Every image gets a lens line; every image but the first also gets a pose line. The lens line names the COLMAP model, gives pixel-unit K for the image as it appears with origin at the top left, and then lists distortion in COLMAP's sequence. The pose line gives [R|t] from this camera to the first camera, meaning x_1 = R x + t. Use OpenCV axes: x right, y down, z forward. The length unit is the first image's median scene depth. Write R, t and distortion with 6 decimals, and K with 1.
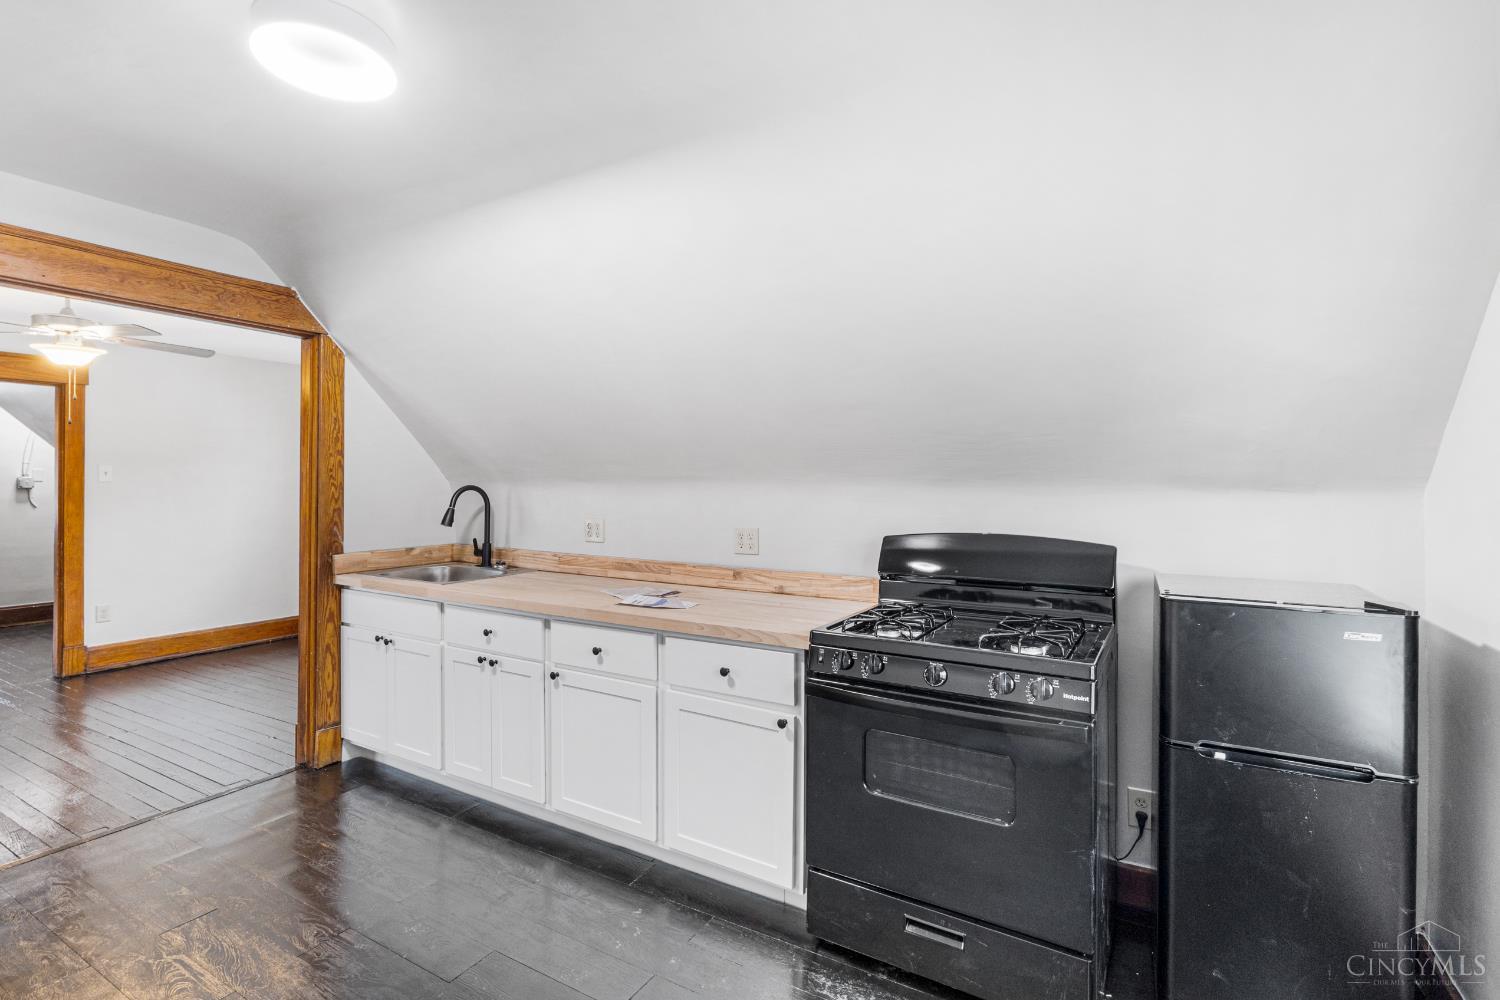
lens RADIAL K [[700.7, 0, 743.1], [0, 700.7, 495.8], [0, 0, 1]] dist [0.000146, 0.000022]
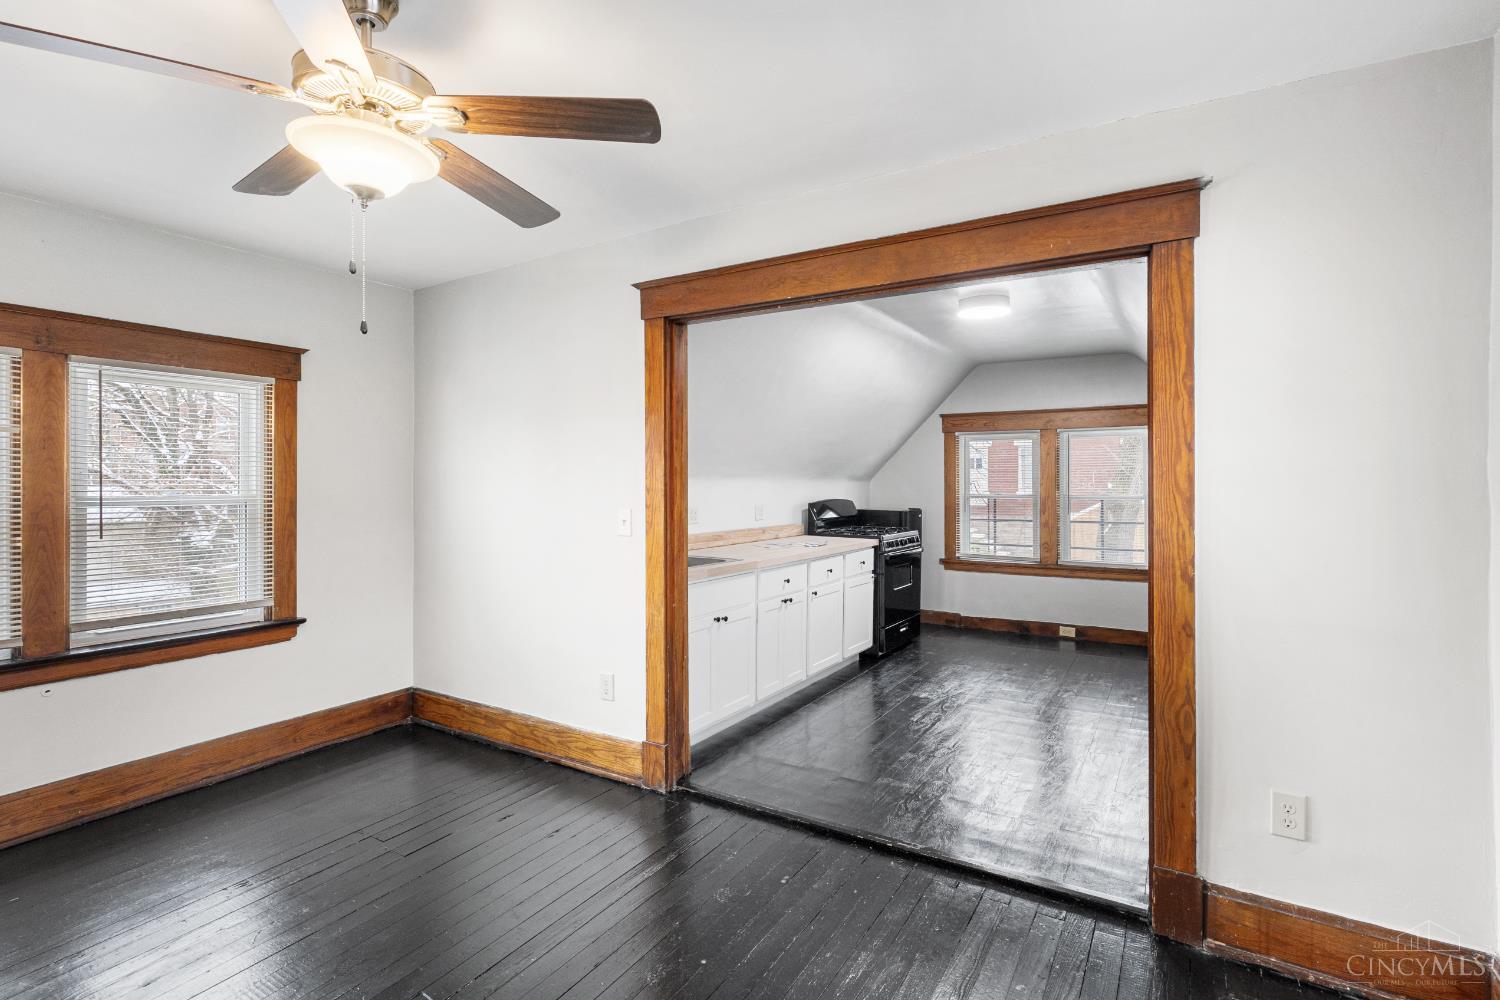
lens RADIAL K [[700.7, 0, 743.1], [0, 700.7, 495.8], [0, 0, 1]] dist [0.000146, 0.000022]
pose [[0.045144, -0.027515, 0.998601, -1.802327], [0.005290, 0.999613, 0.027304, -0.024039], [-0.998966, 0.004050, 0.045273, 1.004701]]
